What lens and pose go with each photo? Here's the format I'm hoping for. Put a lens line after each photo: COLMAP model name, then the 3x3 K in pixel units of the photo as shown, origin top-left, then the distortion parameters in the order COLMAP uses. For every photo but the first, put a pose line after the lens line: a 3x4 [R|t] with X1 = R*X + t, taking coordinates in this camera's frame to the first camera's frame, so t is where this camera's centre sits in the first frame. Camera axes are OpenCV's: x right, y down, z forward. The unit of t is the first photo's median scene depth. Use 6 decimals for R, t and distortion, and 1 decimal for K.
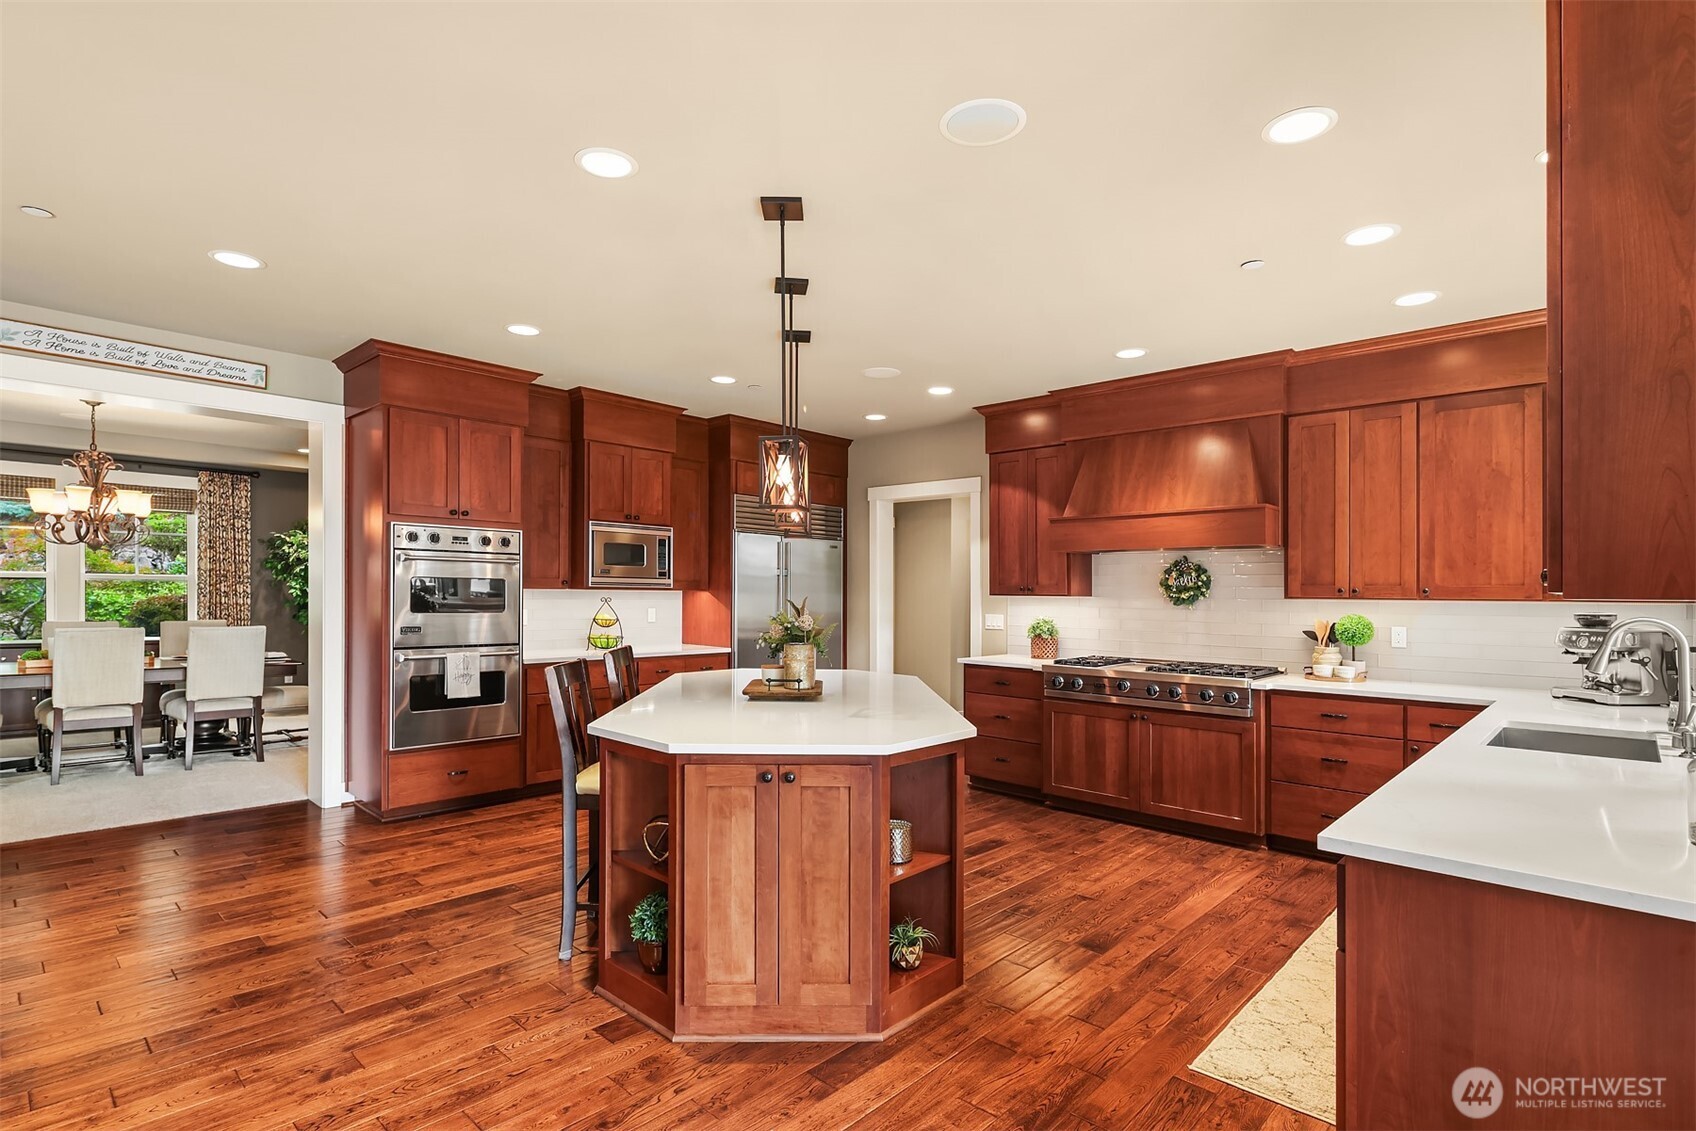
lens RADIAL K [[821.8, 0, 858.4], [0, 821.8, 588.8], [0, 0, 1]] dist [0.008008, -0.003693]
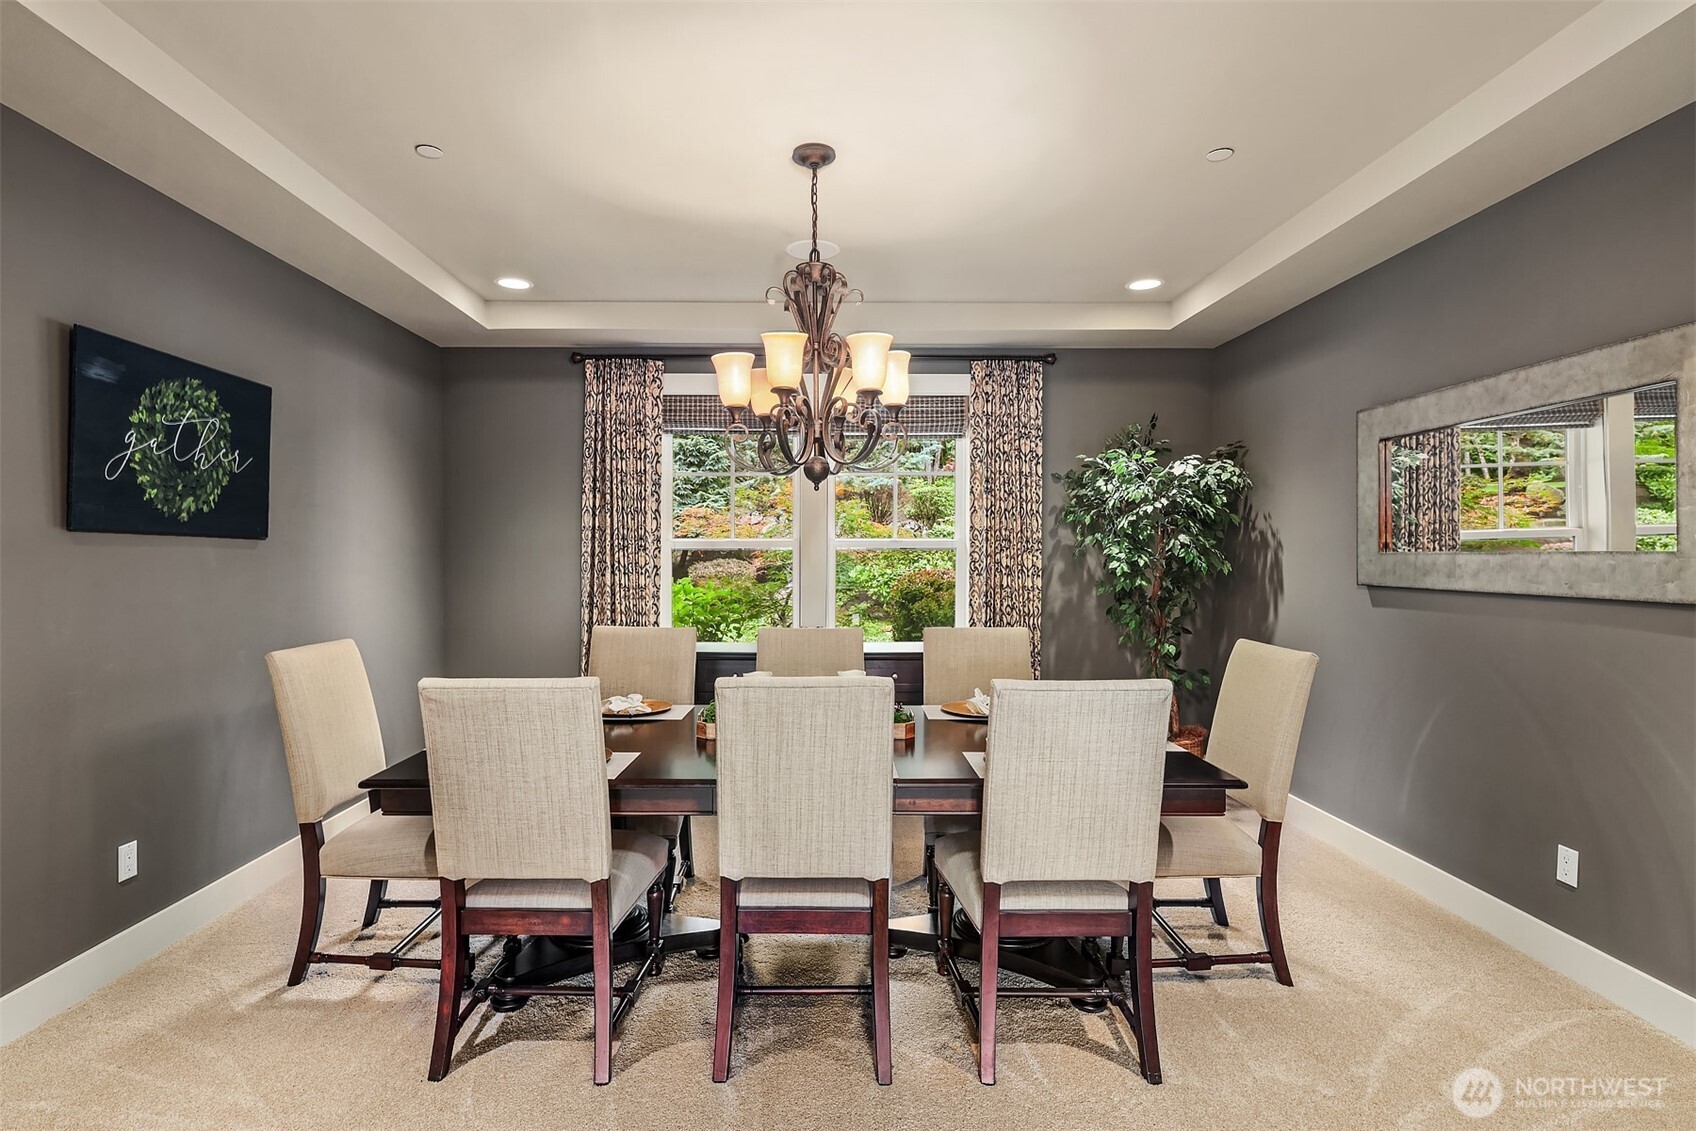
lens RADIAL K [[821.8, 0, 849.5], [0, 821.8, 560.4], [0, 0, 1]] dist [0.008008, -0.003693]
pose [[0.709755, -0.009203, -0.704389, -0.435750], [0.011497, 0.999933, -0.001480, -0.000754], [0.704355, -0.007048, 0.709813, 0.505475]]
